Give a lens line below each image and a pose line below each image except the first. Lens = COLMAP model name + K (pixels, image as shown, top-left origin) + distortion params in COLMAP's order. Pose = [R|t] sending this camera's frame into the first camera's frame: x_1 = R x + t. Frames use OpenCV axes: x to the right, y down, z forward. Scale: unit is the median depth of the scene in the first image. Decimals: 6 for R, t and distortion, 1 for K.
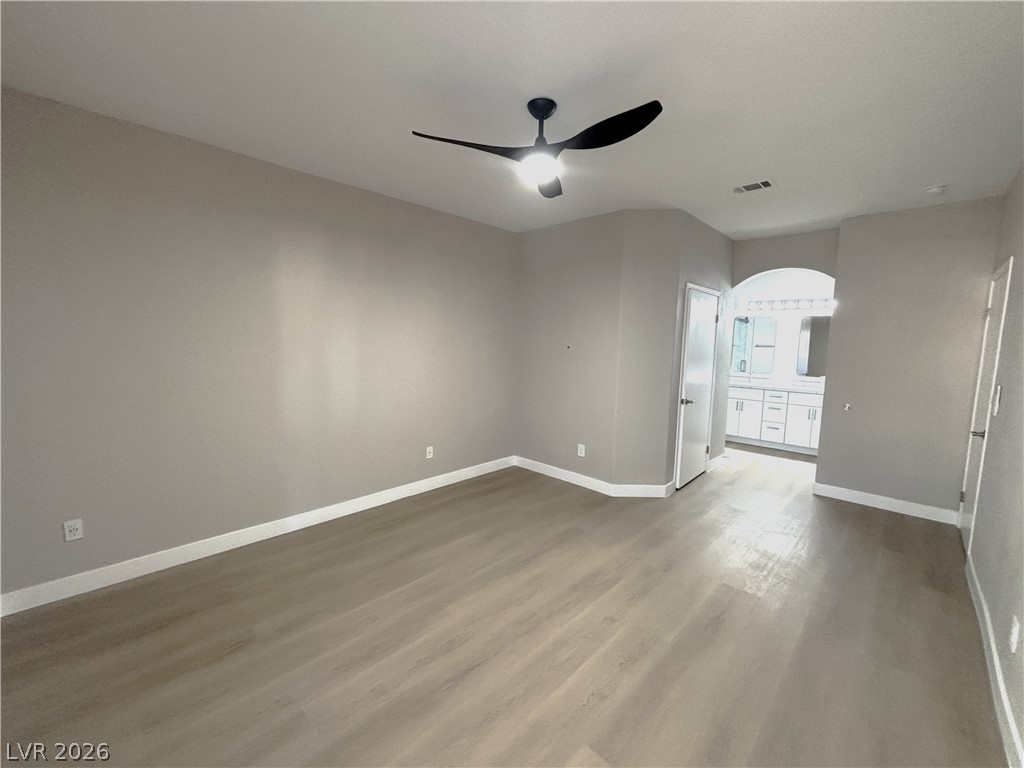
lens RADIAL K [[414.2, 0, 517.0], [0, 414.2, 384.0], [0, 0, 1]] dist [0.003374, -0.001098]
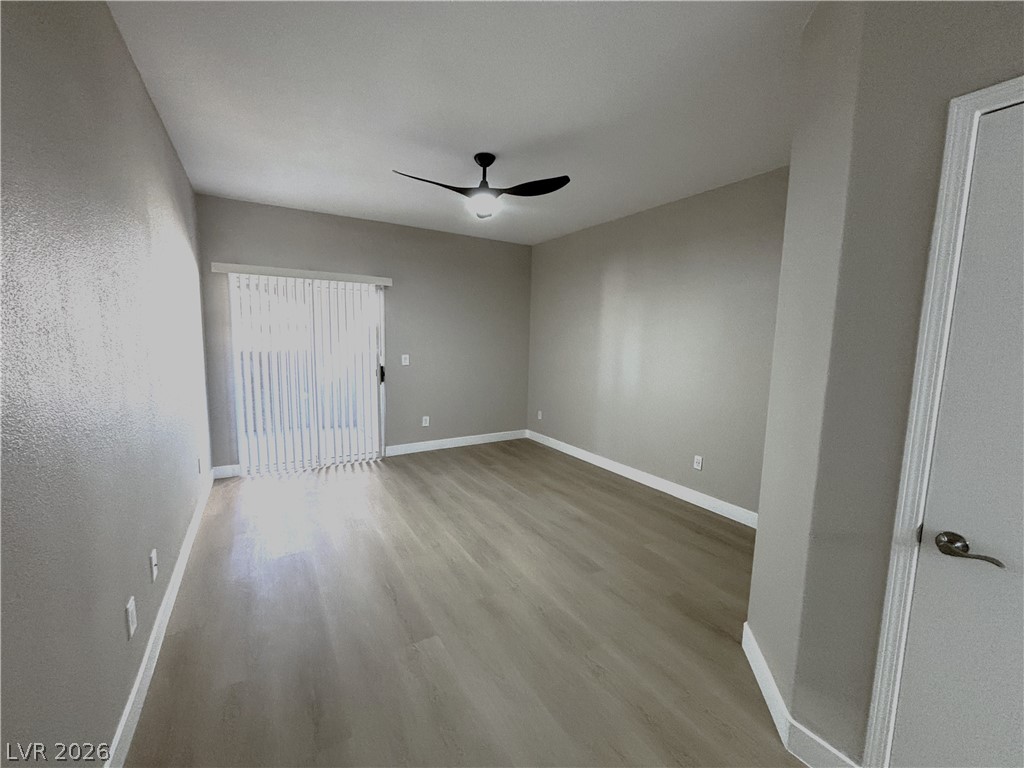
lens RADIAL K [[414.2, 0, 514.2], [0, 414.2, 379.3], [0, 0, 1]] dist [0.003374, -0.001098]
pose [[-0.249898, 0.069694, -0.965761, 1.173500], [-0.139988, 0.984327, 0.107256, -0.086895], [0.958099, 0.161998, -0.236225, 1.253233]]
